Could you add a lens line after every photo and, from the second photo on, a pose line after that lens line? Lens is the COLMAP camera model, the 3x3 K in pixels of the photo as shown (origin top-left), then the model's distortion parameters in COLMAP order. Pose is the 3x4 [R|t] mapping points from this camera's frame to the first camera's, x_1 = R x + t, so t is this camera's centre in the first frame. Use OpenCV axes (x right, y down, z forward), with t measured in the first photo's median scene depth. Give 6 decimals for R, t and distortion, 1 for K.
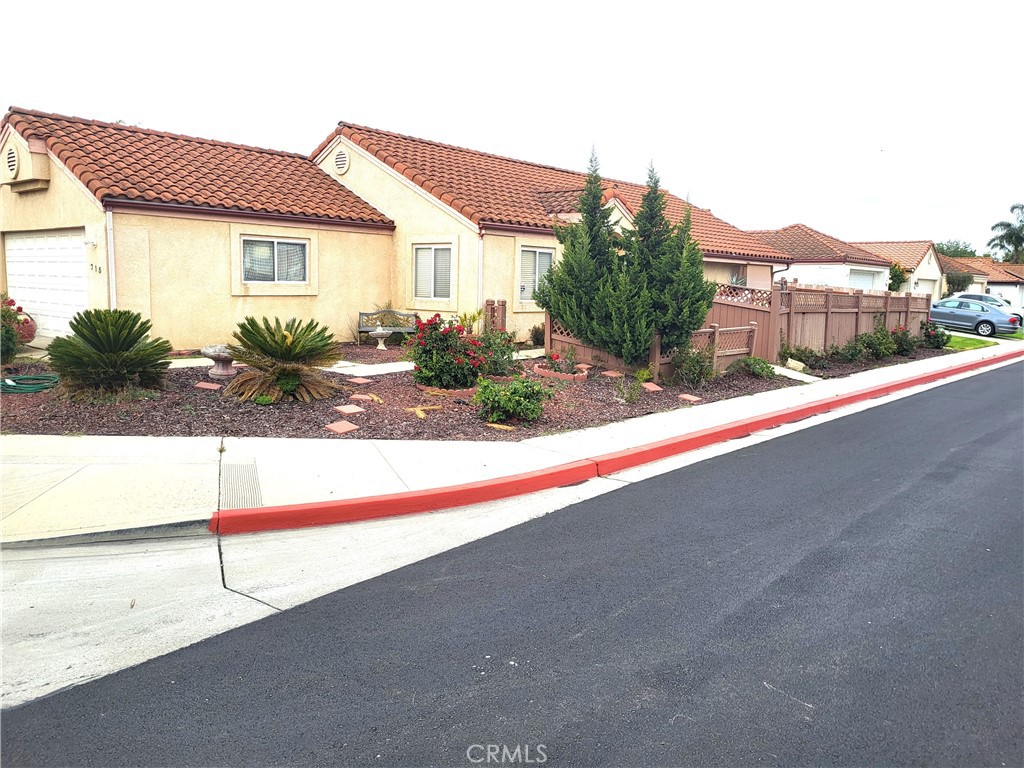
lens RADIAL K [[793.6, 0, 511.5], [0, 793.6, 363.9], [0, 0, 1]] dist [0.045703, -0.006511]
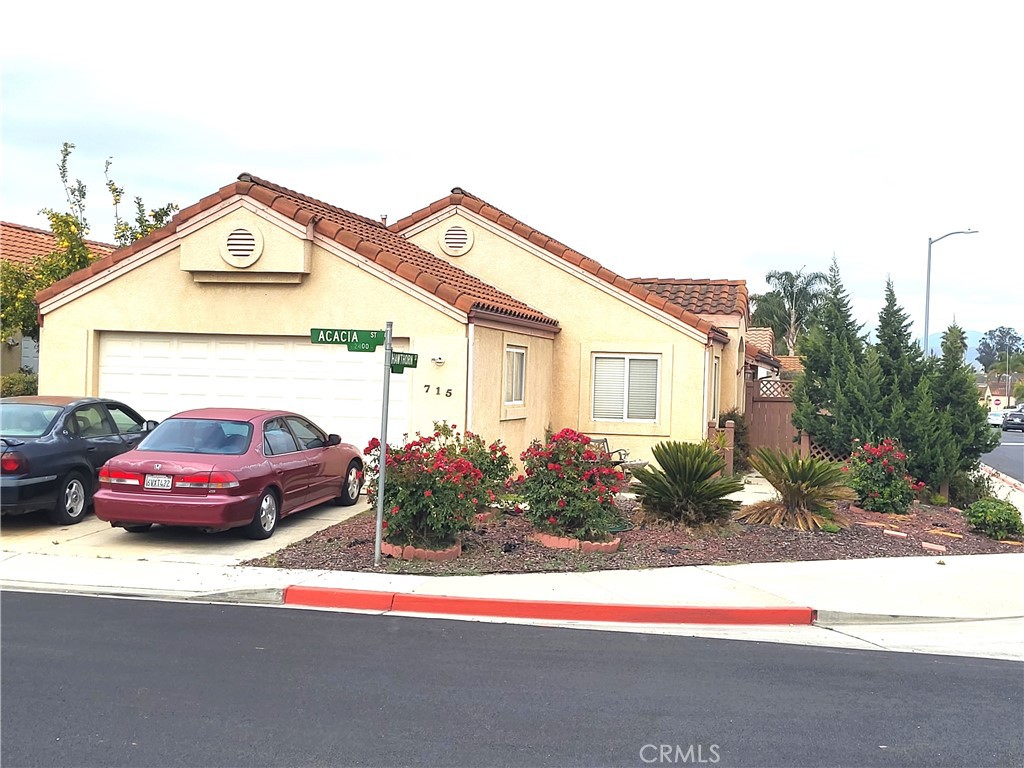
lens RADIAL K [[1566.8, 0, 512.0], [0, 1566.8, 384.0], [0, 0, 1]] dist [0.027558, 0.046227]
pose [[0.871275, 0.002689, 0.490787, -0.997771], [0.041005, 0.996090, -0.078253, 0.001502], [-0.489079, 0.088305, 0.867758, -0.335631]]
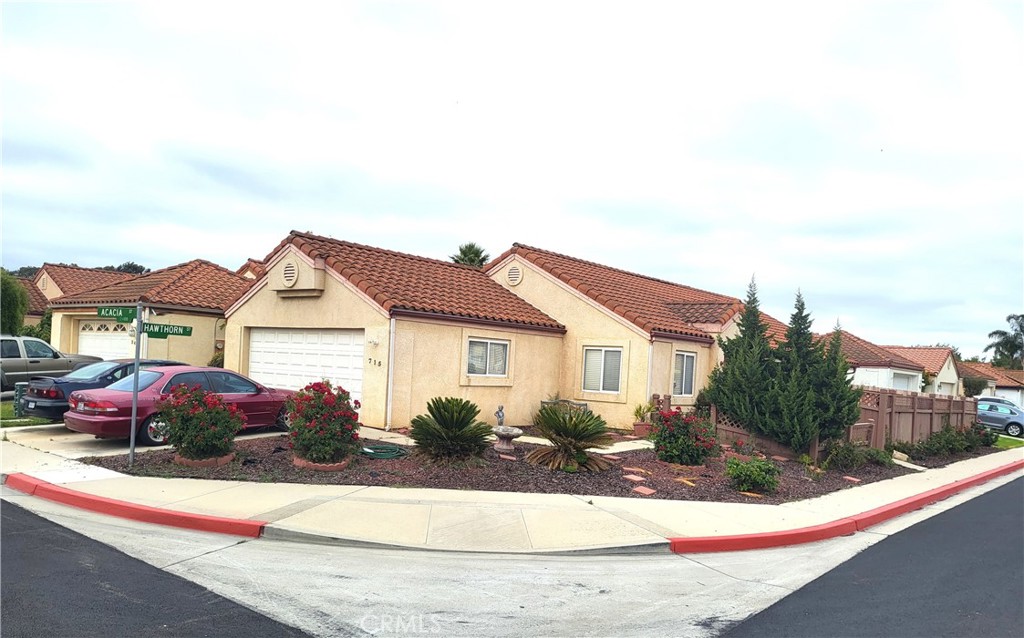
lens RADIAL K [[791.1, 0, 513.7], [0, 791.1, 380.3], [0, 0, 1]] dist [0.060878, -0.000092]
pose [[0.999159, 0.030720, 0.027156, -0.269502], [-0.028258, 0.995823, -0.086819, 0.009389], [-0.029710, 0.085978, 0.995854, -0.198034]]
